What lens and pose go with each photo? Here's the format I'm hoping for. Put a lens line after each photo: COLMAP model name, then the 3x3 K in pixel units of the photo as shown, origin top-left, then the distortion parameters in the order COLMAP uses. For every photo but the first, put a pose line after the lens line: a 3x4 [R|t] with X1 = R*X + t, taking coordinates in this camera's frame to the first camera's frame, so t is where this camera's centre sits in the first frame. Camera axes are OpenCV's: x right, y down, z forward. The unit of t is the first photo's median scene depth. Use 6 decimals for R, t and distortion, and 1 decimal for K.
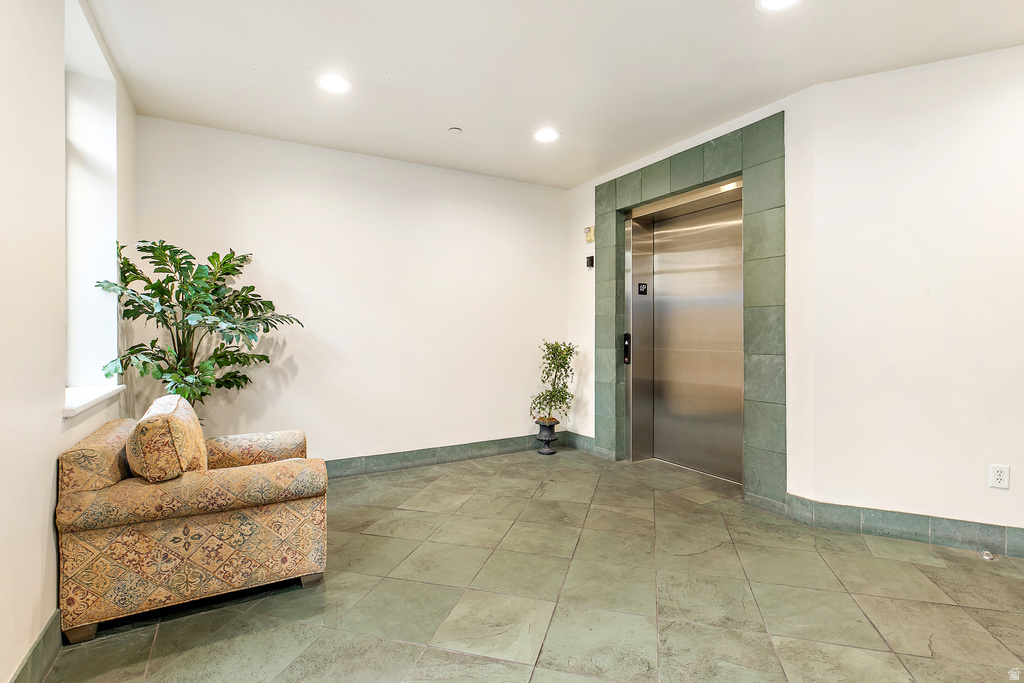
lens RADIAL K [[483.5, 0, 516.5], [0, 483.5, 337.2], [0, 0, 1]] dist [-0.006062, -0.000752]
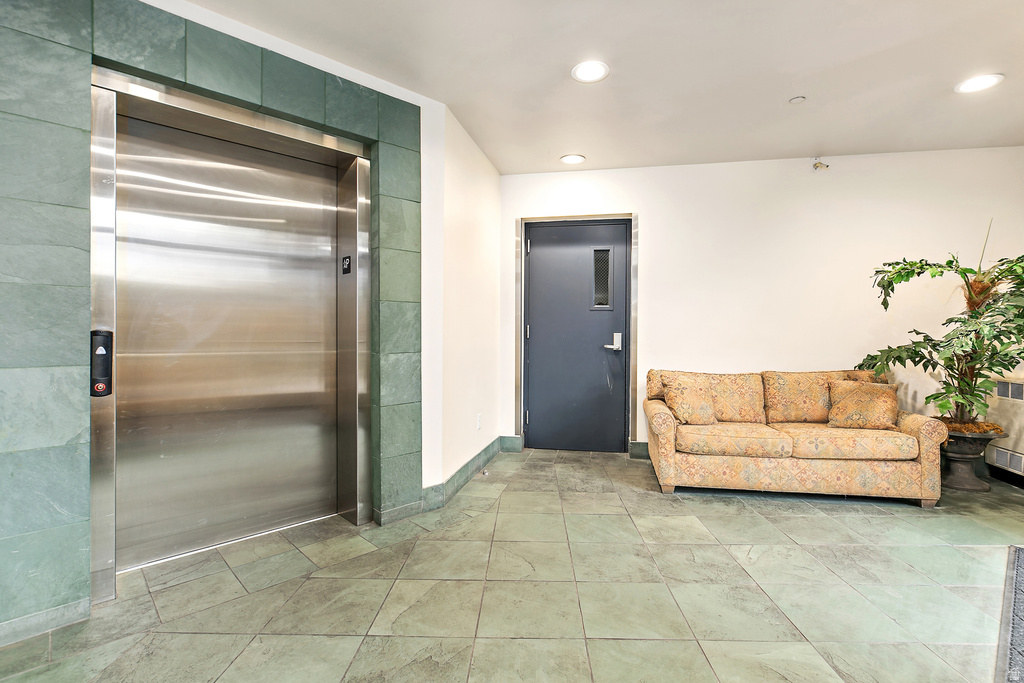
lens RADIAL K [[483.5, 0, 517.8], [0, 483.5, 335.0], [0, 0, 1]] dist [-0.006062, -0.000752]
pose [[-0.243598, -0.006995, 0.969851, -0.462542], [0.009195, 0.999912, 0.009521, -0.005884], [-0.969833, 0.011237, -0.243513, 1.044628]]
